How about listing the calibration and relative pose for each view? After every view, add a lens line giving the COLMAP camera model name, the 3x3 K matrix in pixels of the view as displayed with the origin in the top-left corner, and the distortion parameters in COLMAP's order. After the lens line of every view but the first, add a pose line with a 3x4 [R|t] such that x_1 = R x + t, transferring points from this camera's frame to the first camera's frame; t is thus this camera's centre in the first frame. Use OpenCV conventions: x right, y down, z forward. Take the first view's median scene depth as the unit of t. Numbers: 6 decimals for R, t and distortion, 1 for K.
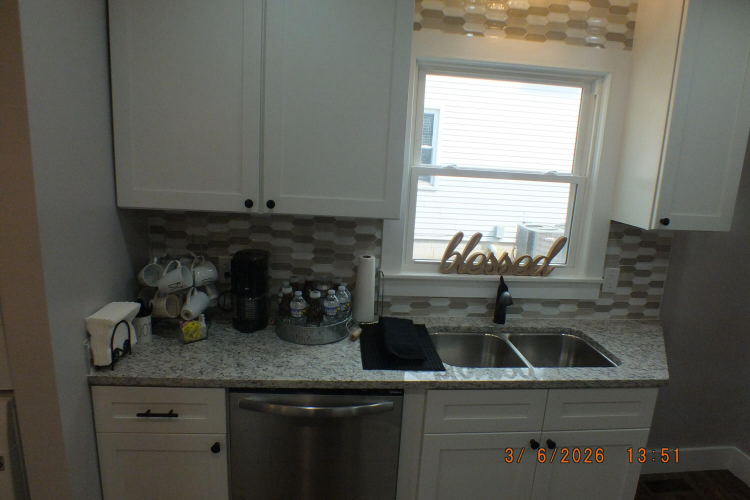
lens RADIAL K [[480.0, 0, 375.0], [0, 480.0, 250.0], [0, 0, 1]] dist [-0.075358, 0.029508]
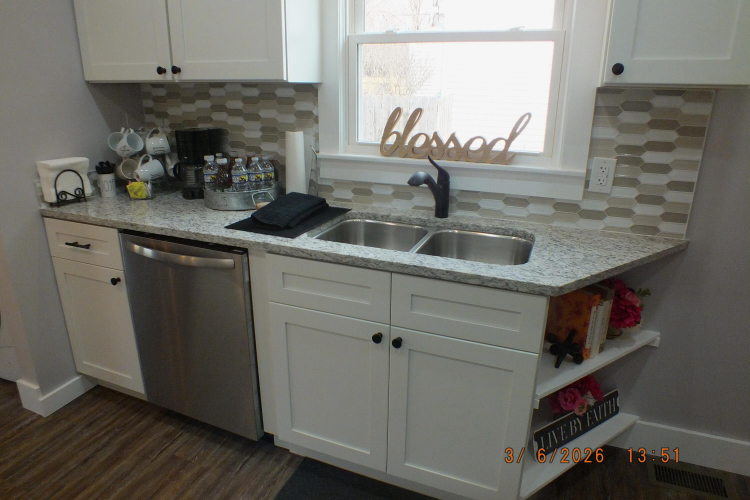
lens RADIAL K [[480.0, 0, 375.0], [0, 480.0, 250.0], [0, 0, 1]] dist [-0.075358, 0.029508]
pose [[0.886745, 0.106142, -0.449908, 0.555646], [-0.065188, 0.992268, 0.105615, 0.131112], [0.457639, -0.064325, 0.886808, 0.193195]]
